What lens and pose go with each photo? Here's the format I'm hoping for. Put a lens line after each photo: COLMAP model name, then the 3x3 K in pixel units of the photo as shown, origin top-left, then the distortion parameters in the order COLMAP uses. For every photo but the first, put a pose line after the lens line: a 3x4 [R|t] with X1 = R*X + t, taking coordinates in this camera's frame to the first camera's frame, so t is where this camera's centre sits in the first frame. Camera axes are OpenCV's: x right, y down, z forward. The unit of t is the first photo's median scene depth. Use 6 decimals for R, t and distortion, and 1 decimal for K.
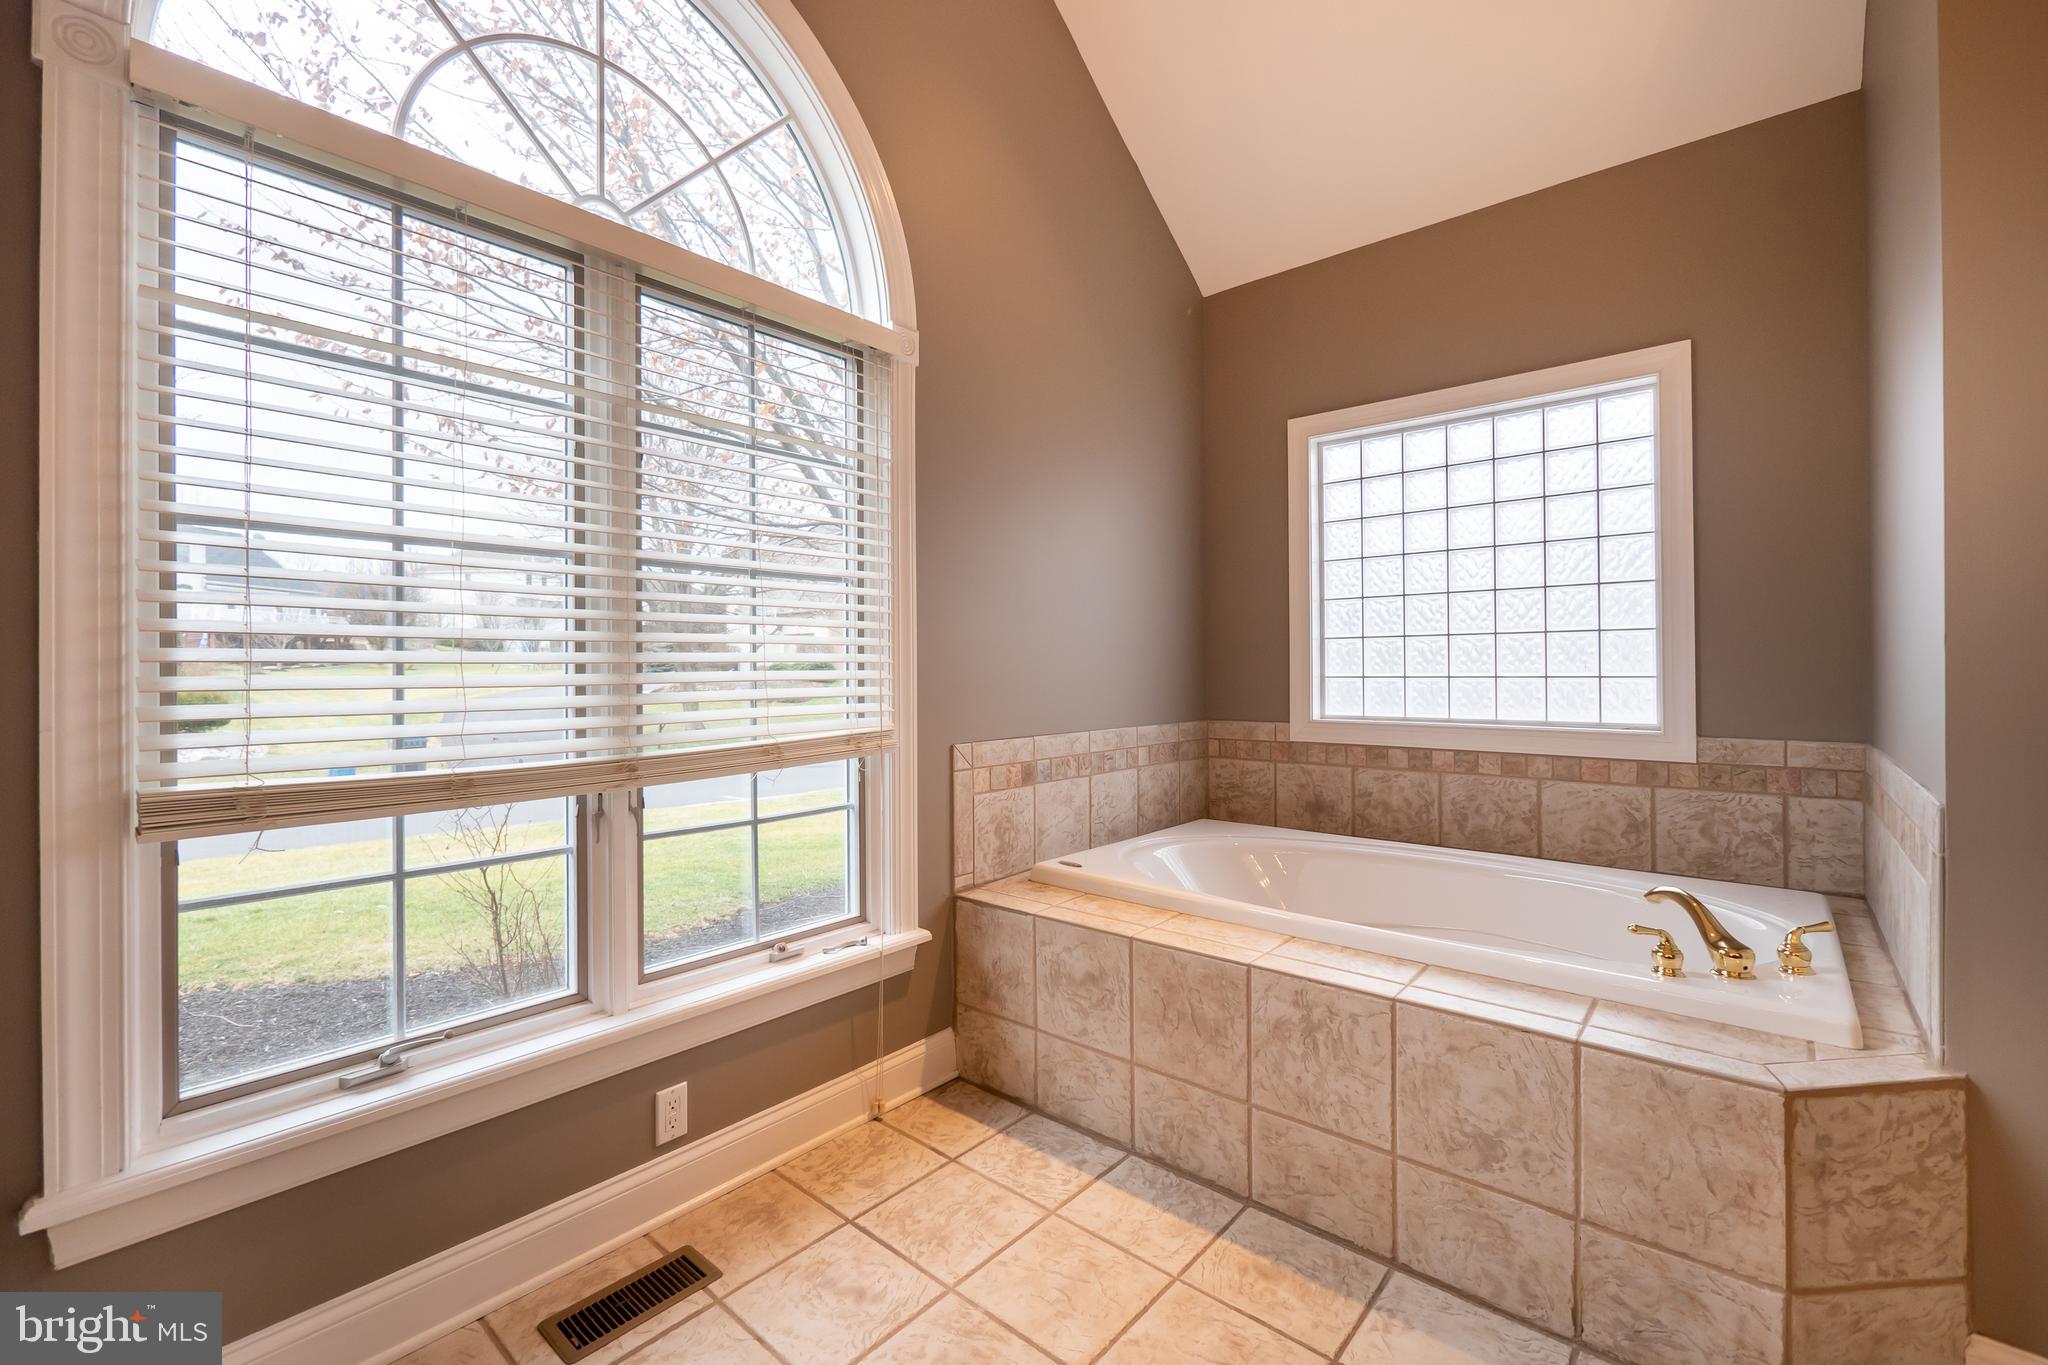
lens RADIAL K [[870.9, 0, 1016.9], [0, 870.9, 669.2], [0, 0, 1]] dist [-0.004837, -0.000266]
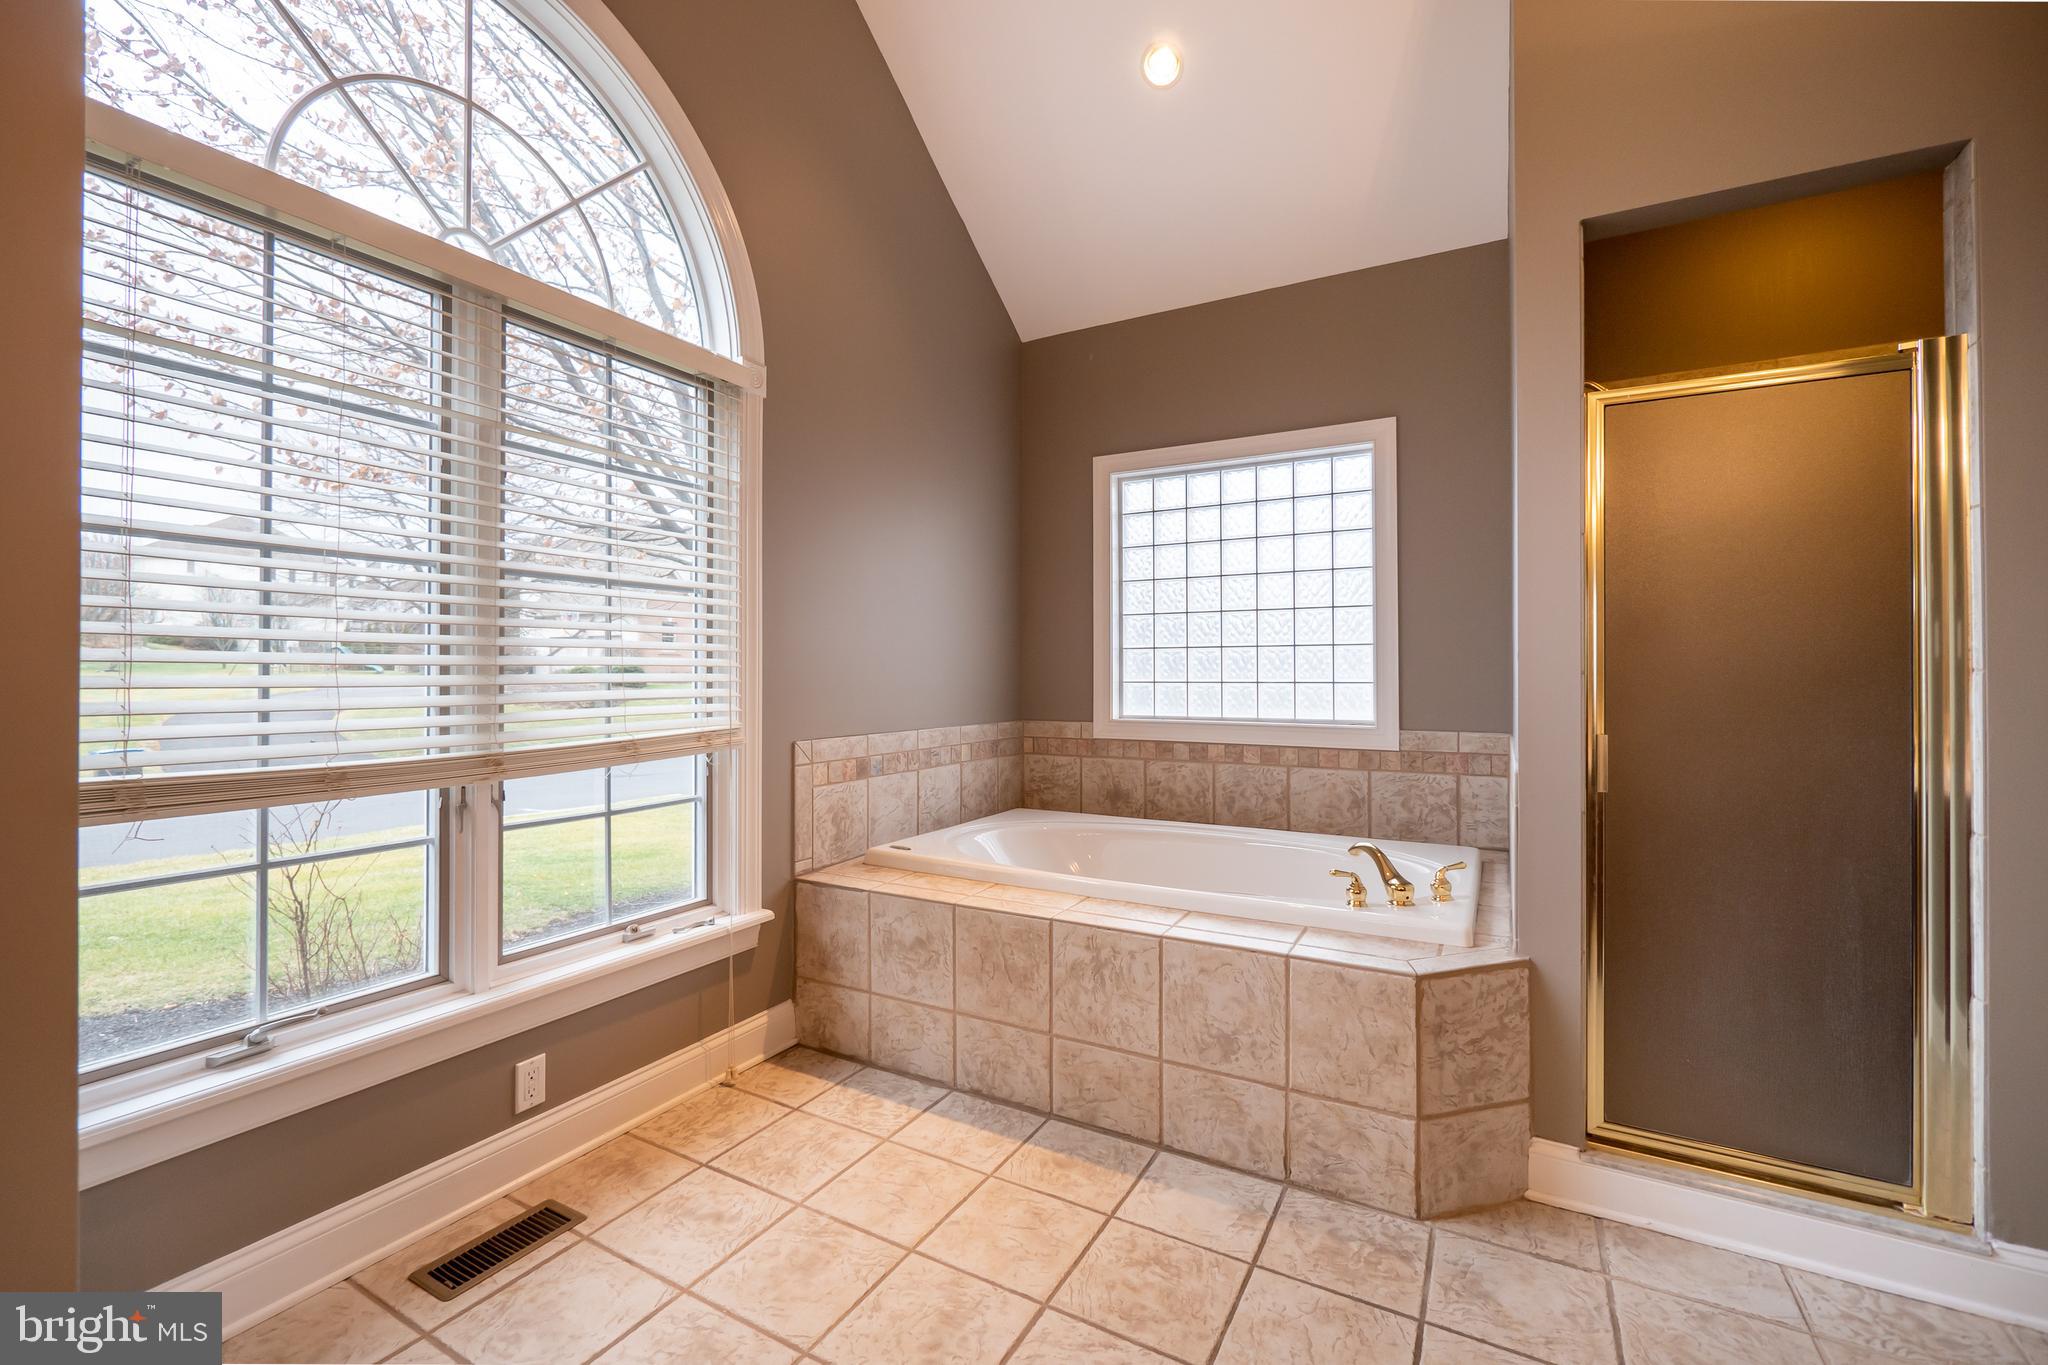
lens RADIAL K [[866.7, 0, 1016.0], [0, 866.7, 668.5], [0, 0, 1]] dist [-0.004733, 0.000506]
pose [[0.979922, 0.006697, 0.199266, -0.020653], [-0.005212, 0.999955, -0.007972, 0.001489], [-0.199311, 0.006774, 0.979913, -0.152705]]
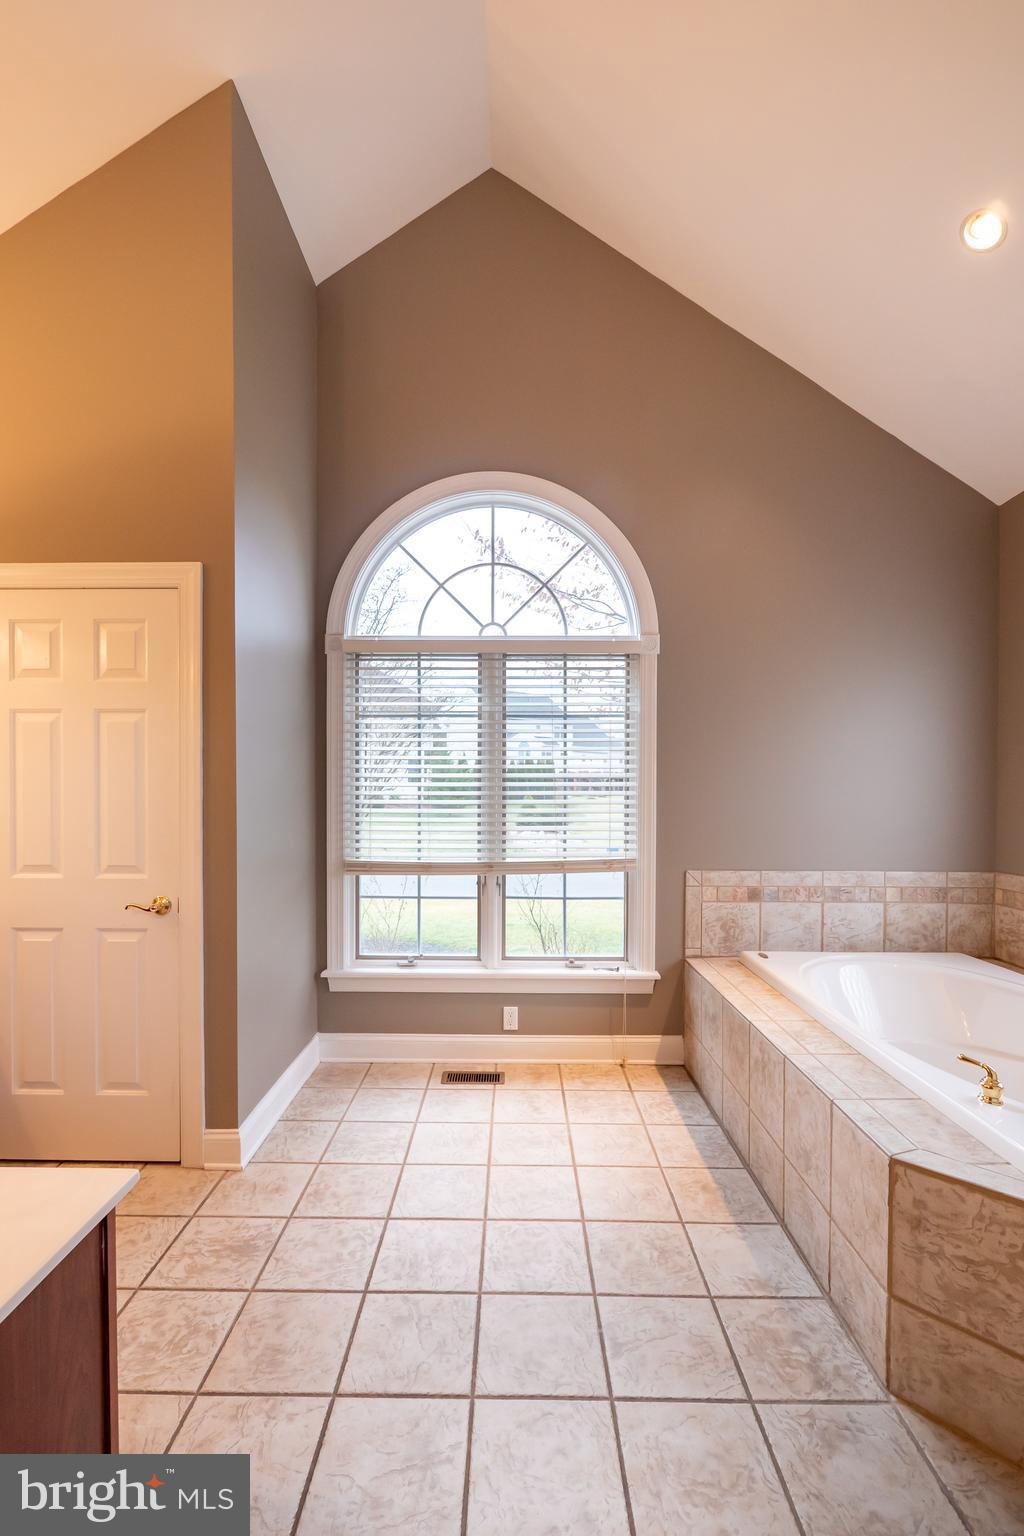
lens RADIAL K [[666.7, 0, 506.2], [0, 666.7, 798.5], [0, 0, 1]] dist [-0.000675, 0.000065]
pose [[0.650742, 0.011404, -0.759213, 0.807954], [-0.006780, 0.999935, 0.009209, -0.075972], [0.759269, -0.000845, 0.650777, -0.136956]]
